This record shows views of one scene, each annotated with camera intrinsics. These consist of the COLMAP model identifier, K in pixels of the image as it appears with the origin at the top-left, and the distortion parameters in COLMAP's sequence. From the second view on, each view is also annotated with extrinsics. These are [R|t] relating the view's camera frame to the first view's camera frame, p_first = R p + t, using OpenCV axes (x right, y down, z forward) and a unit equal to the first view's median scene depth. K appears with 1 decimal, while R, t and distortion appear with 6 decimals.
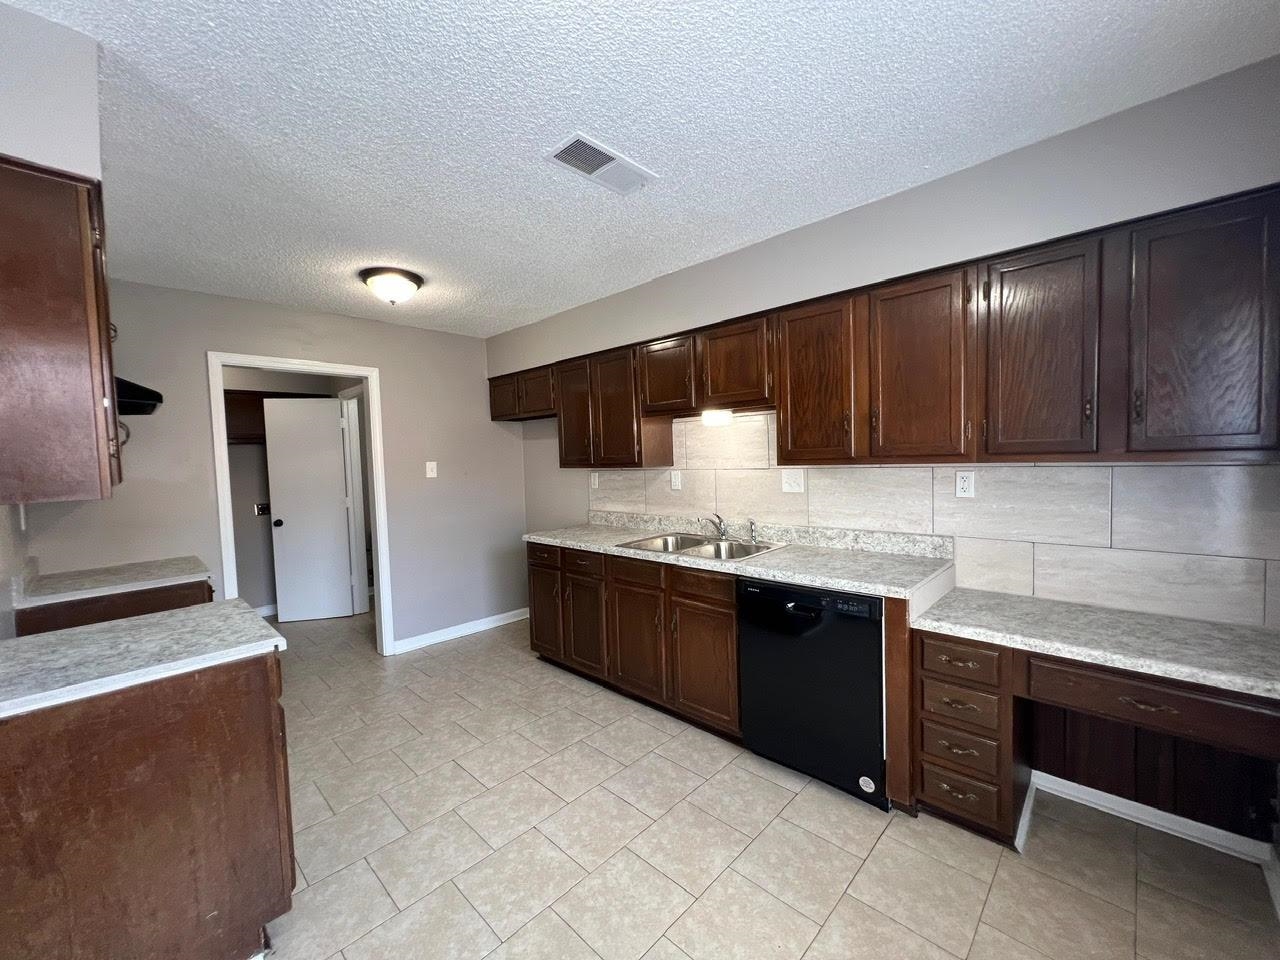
lens RADIAL K [[506.0, 0, 638.4], [0, 506.0, 475.2], [0, 0, 1]] dist [-0.000785, -0.000099]
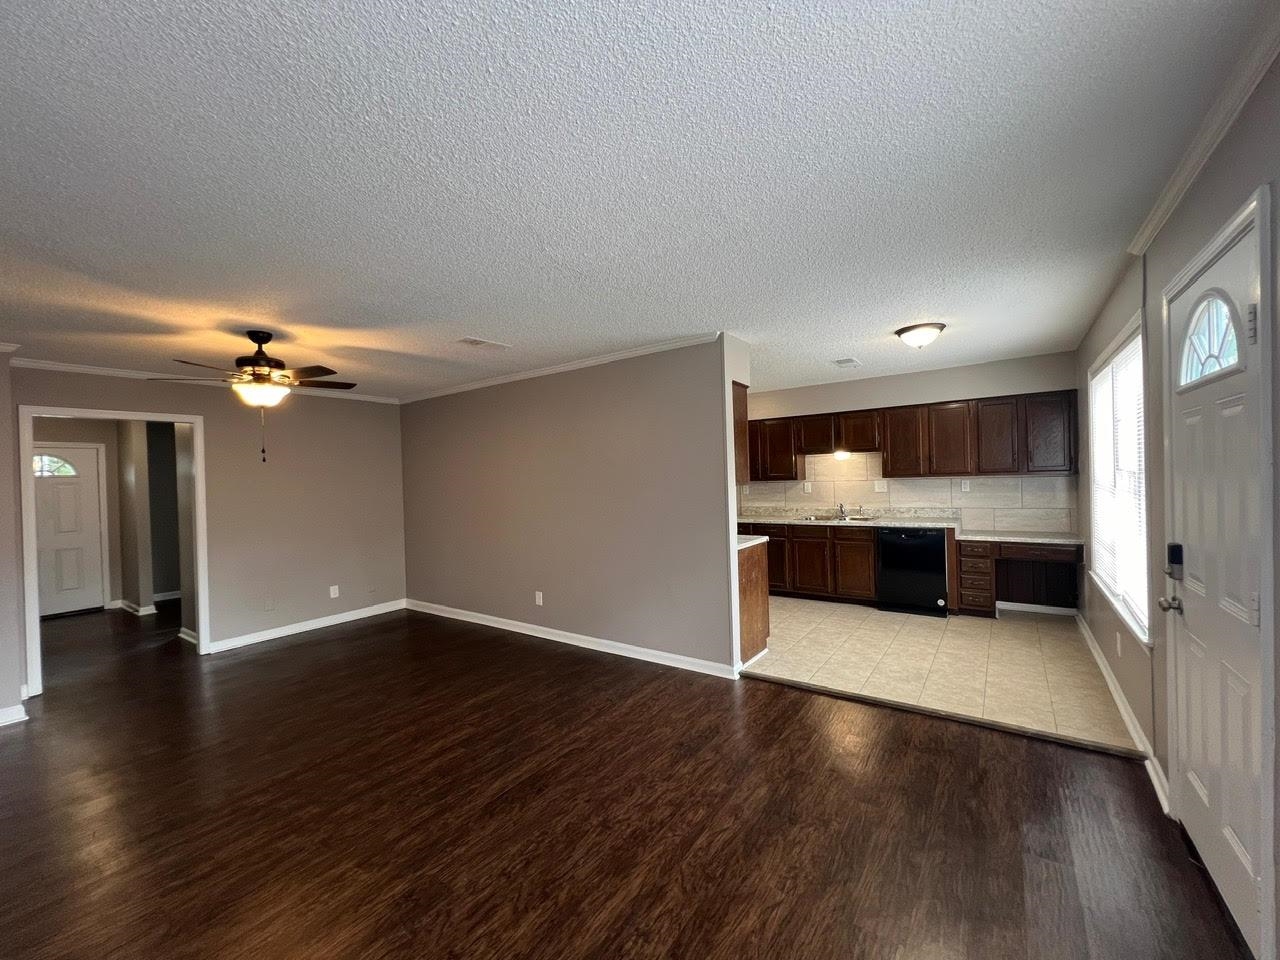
lens RADIAL K [[511.8, 0, 640.0], [0, 511.8, 480.0], [0, 0, 1]] dist [0.000336, 0.000309]
pose [[0.988270, 0.002091, 0.152703, -1.192591], [0.004148, 0.999170, -0.040532, 0.080291], [-0.152661, 0.040690, 0.987441, -1.104153]]
